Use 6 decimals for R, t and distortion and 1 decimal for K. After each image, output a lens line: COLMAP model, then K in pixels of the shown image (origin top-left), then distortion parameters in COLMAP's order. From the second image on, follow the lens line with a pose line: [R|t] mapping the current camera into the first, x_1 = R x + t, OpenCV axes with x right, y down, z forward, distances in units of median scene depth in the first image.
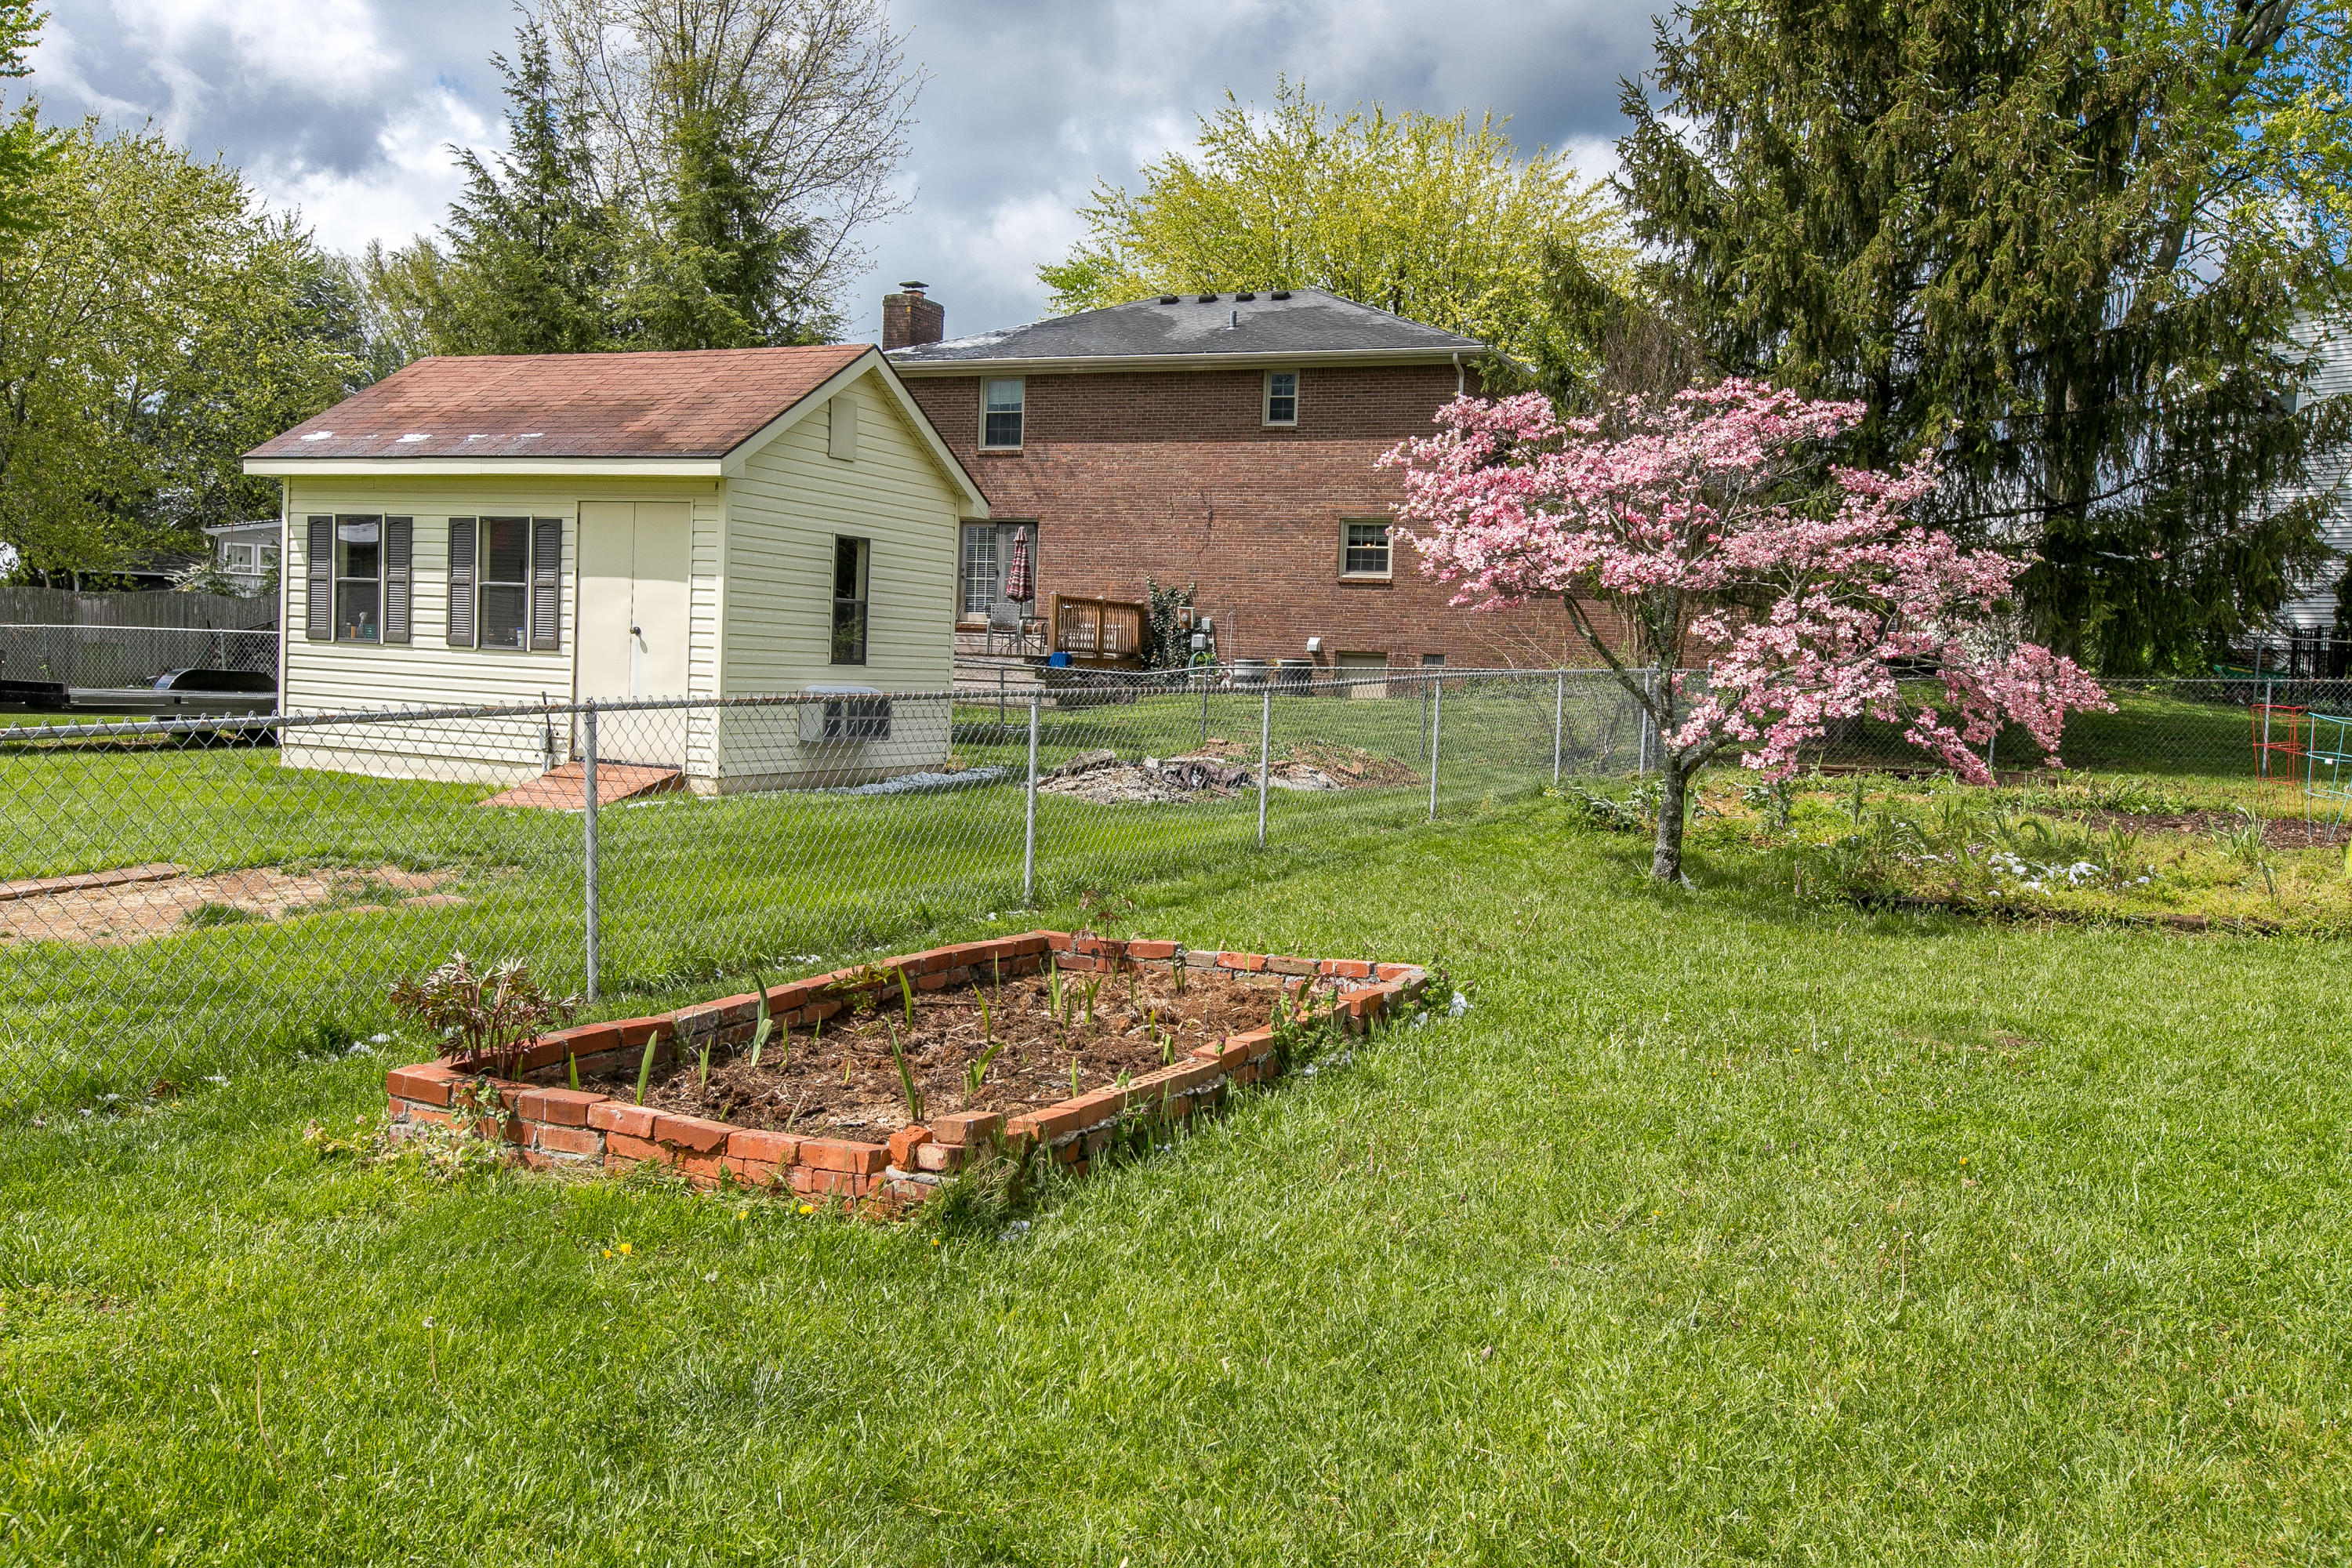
lens RADIAL K [[2031.2, 0, 1177.6], [0, 2031.2, 741.7], [0, 0, 1]] dist [0.007112, 0.008692]
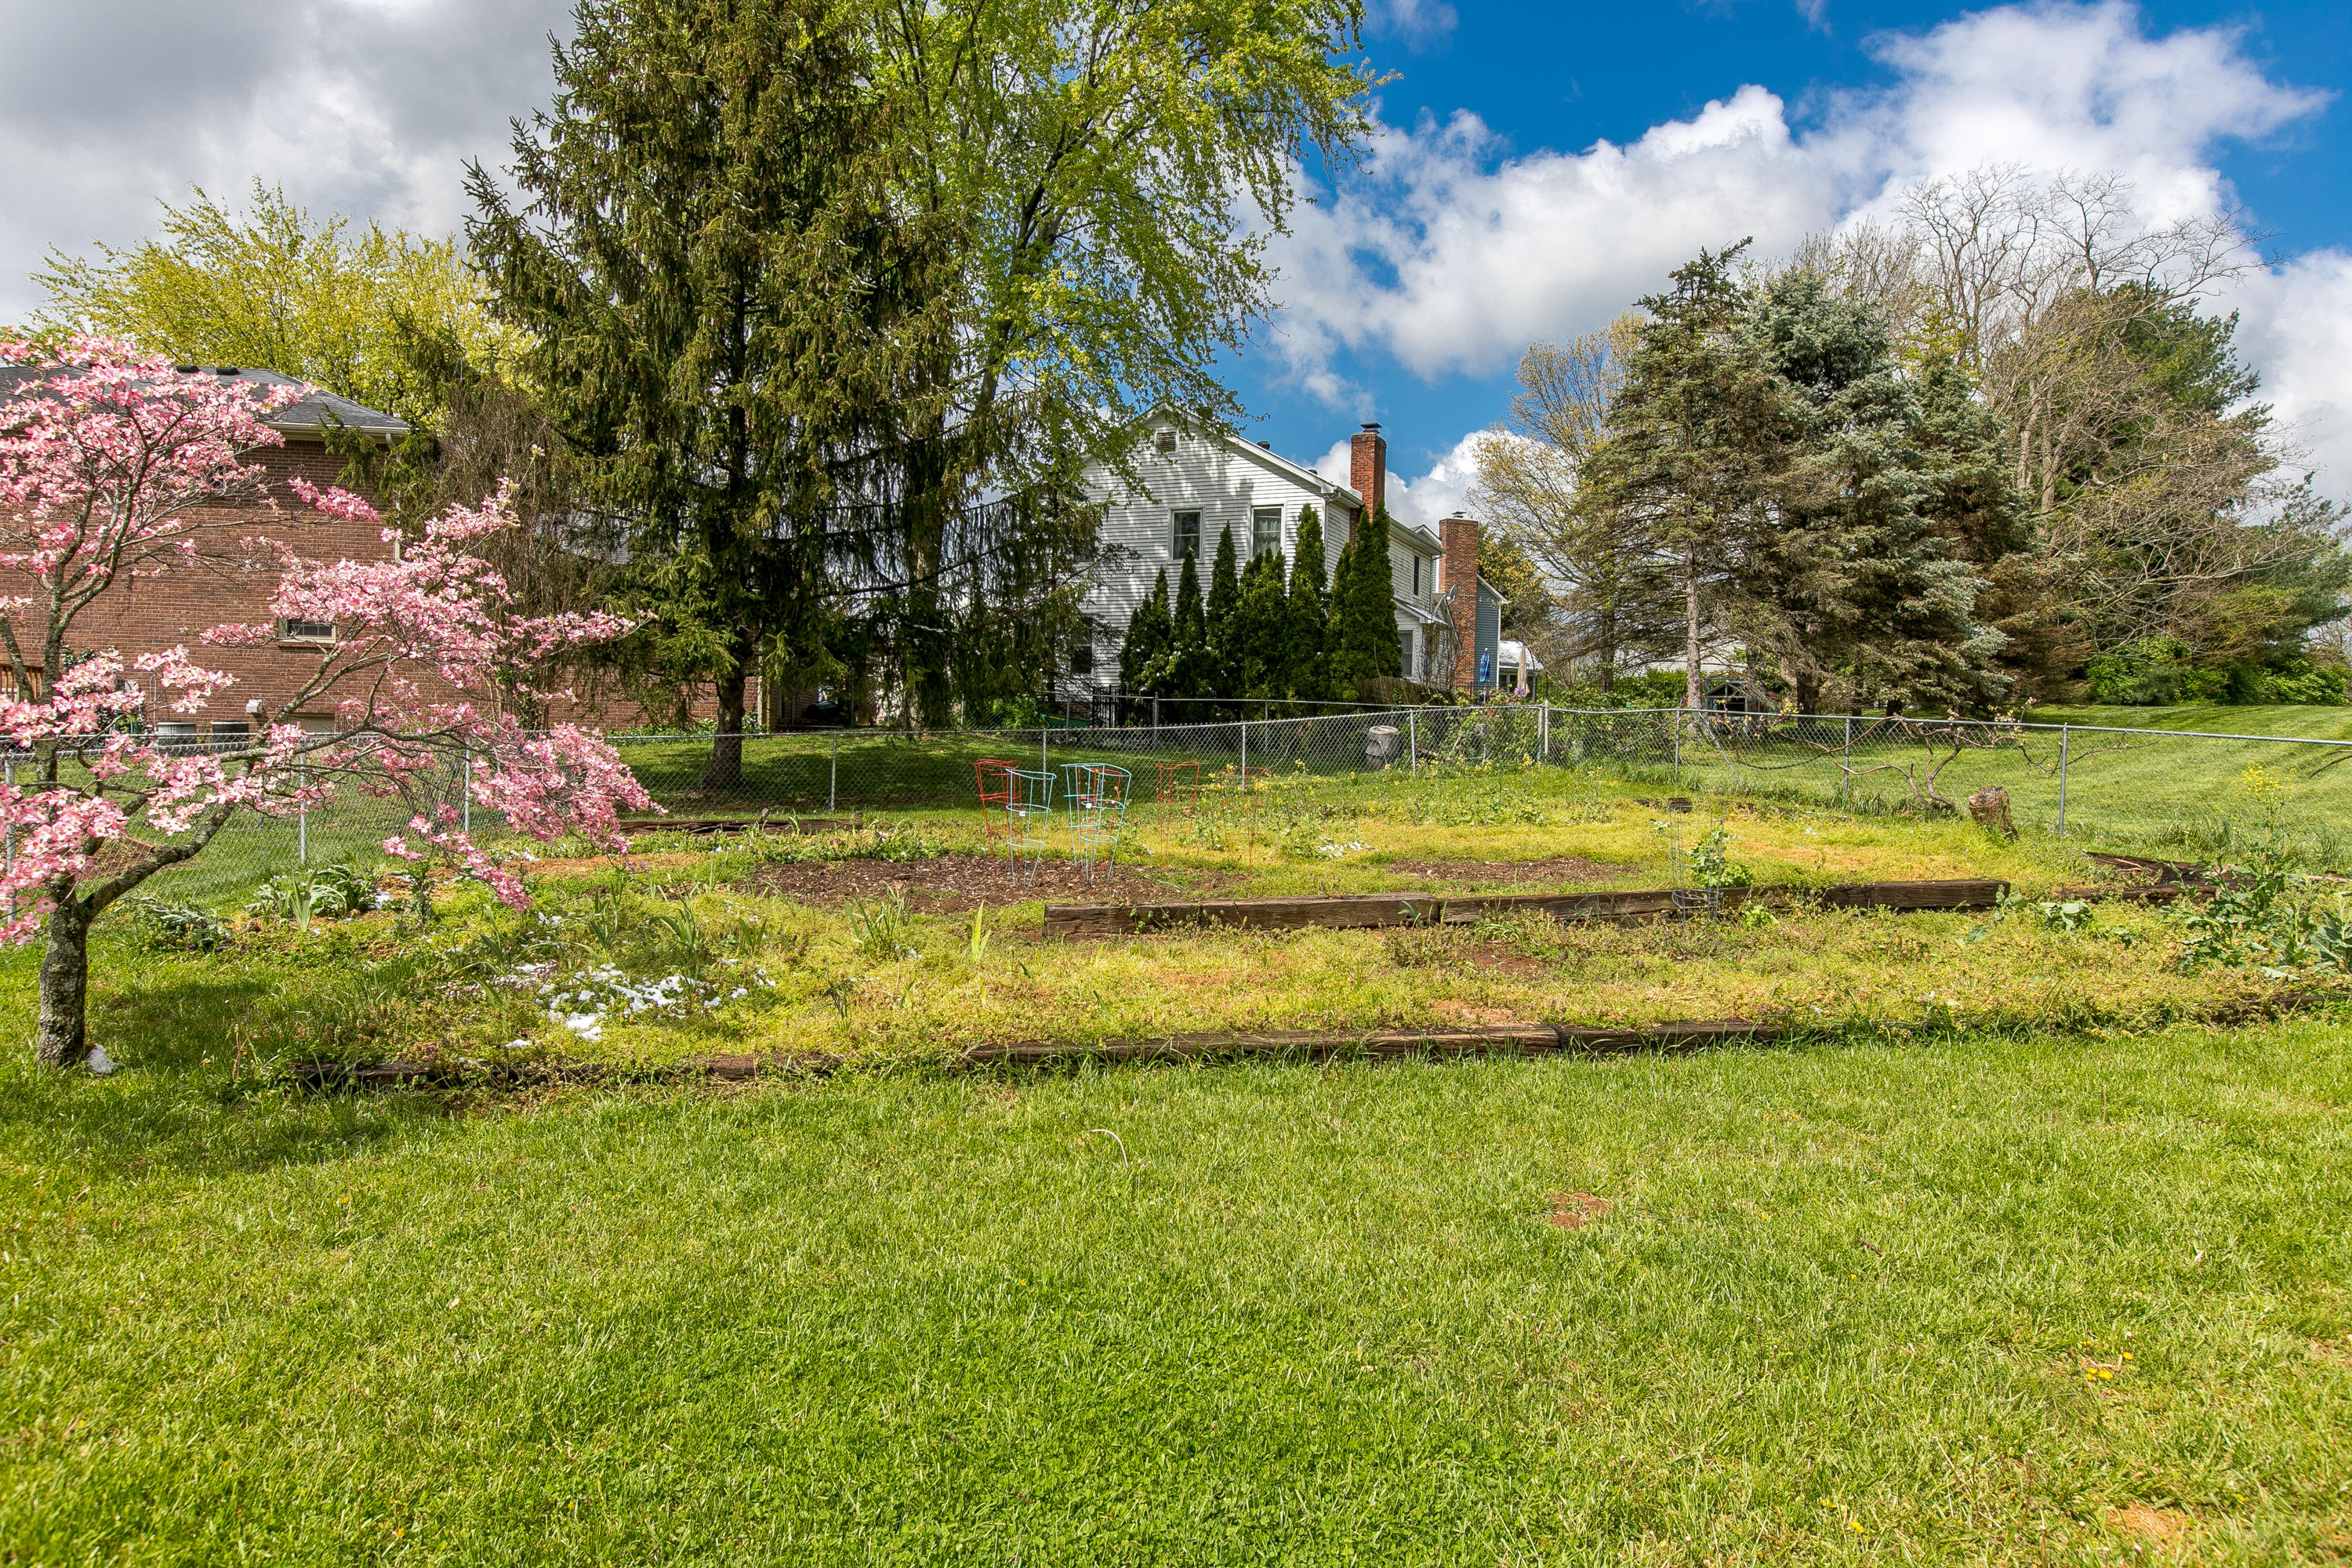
lens RADIAL K [[1512.4, 0, 1176.0], [0, 1512.4, 784.0], [0, 0, 1]] dist [-0.003147, -0.001171]
pose [[0.863592, -0.036714, 0.502852, 0.134504], [0.032340, 0.999325, 0.017423, -0.010519], [-0.503152, 0.001216, 0.864197, 0.152488]]
